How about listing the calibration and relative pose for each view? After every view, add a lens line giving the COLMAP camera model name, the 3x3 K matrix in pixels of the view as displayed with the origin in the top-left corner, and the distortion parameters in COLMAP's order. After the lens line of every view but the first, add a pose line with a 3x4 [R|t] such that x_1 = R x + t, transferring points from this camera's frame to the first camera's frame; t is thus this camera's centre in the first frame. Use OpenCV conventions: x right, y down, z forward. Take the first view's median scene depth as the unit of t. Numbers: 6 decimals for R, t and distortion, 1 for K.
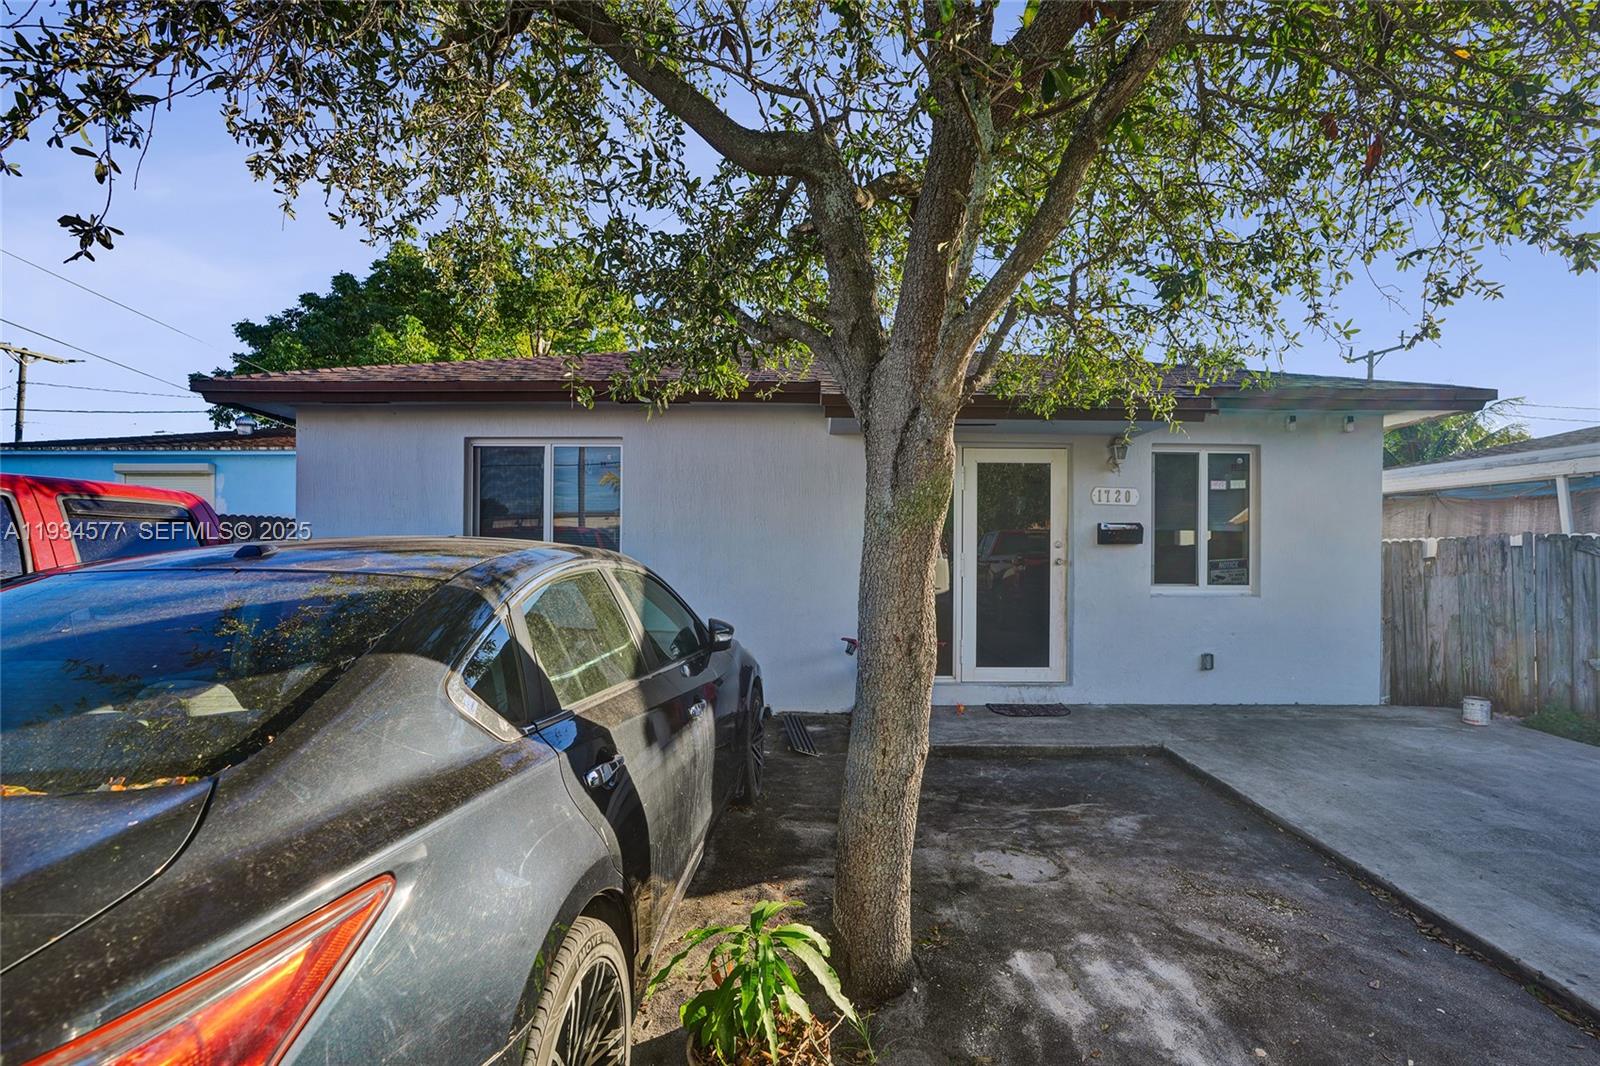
lens RADIAL K [[747.6, 0, 804.8], [0, 747.6, 574.4], [0, 0, 1]] dist [-0.000343, -0.000109]
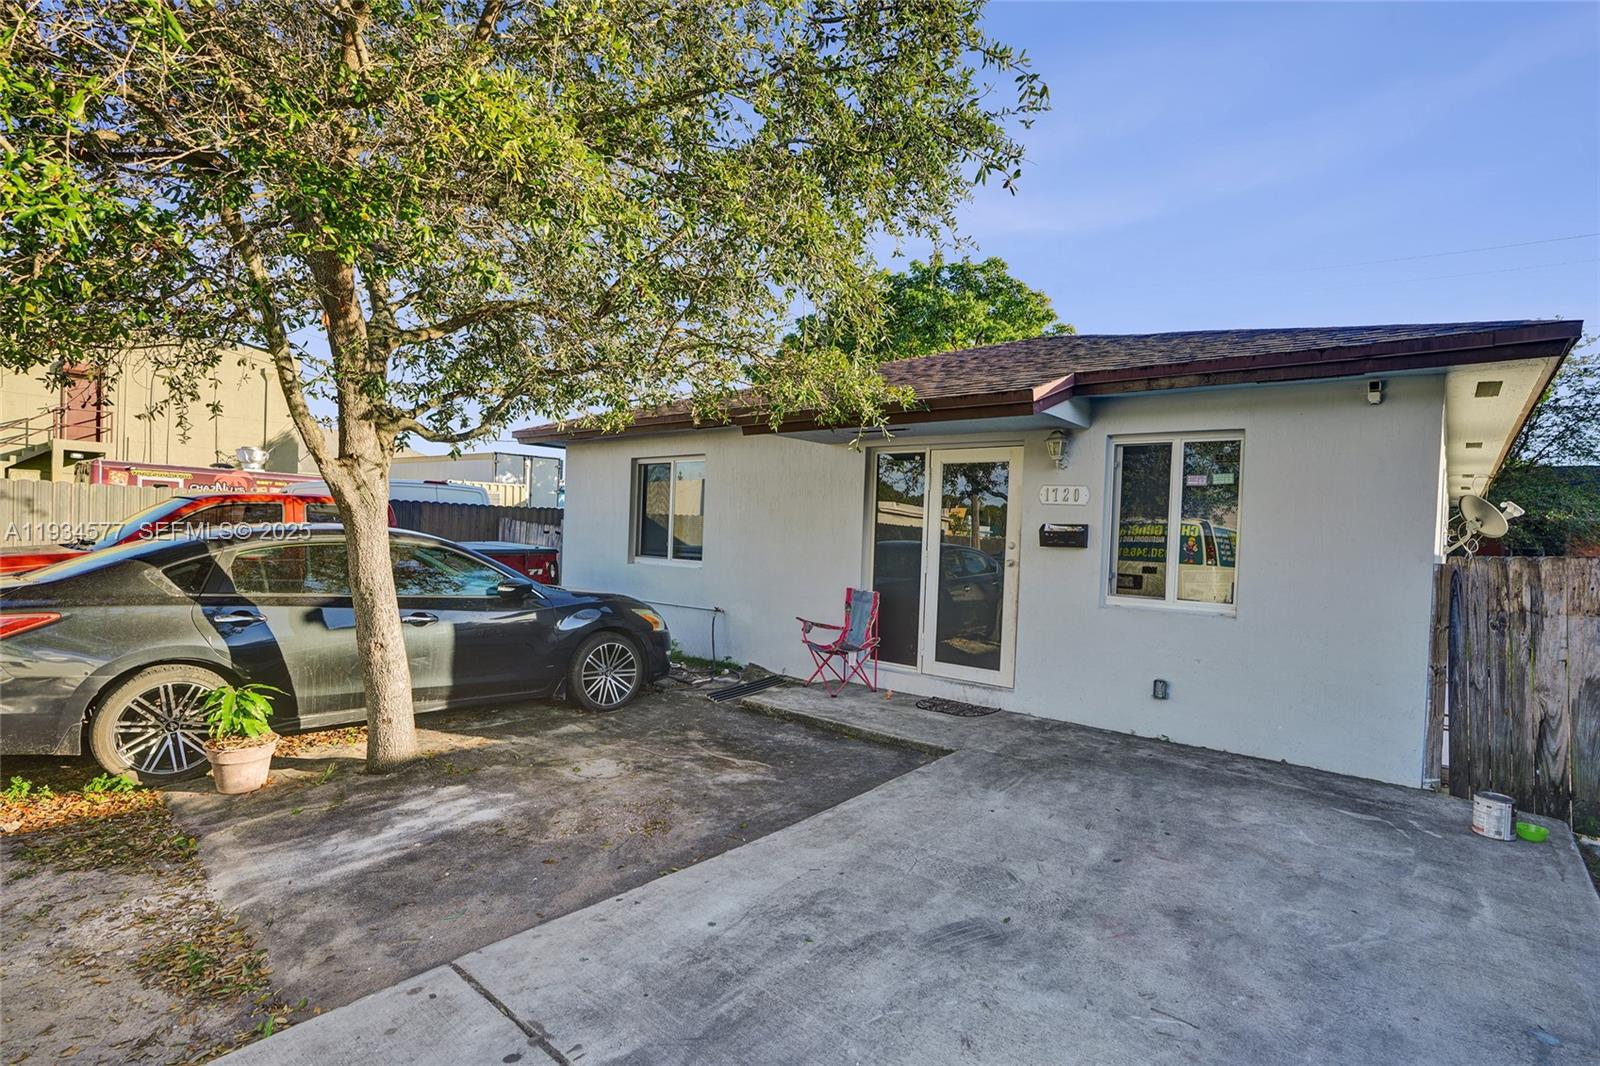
lens RADIAL K [[747.6, 0, 804.8], [0, 747.6, 574.4], [0, 0, 1]] dist [-0.000343, -0.000109]
pose [[0.757241, 0.058779, -0.650485, 1.199601], [-0.049894, 0.998238, 0.032120, -0.032377], [0.651227, 0.008133, 0.758840, 0.148650]]
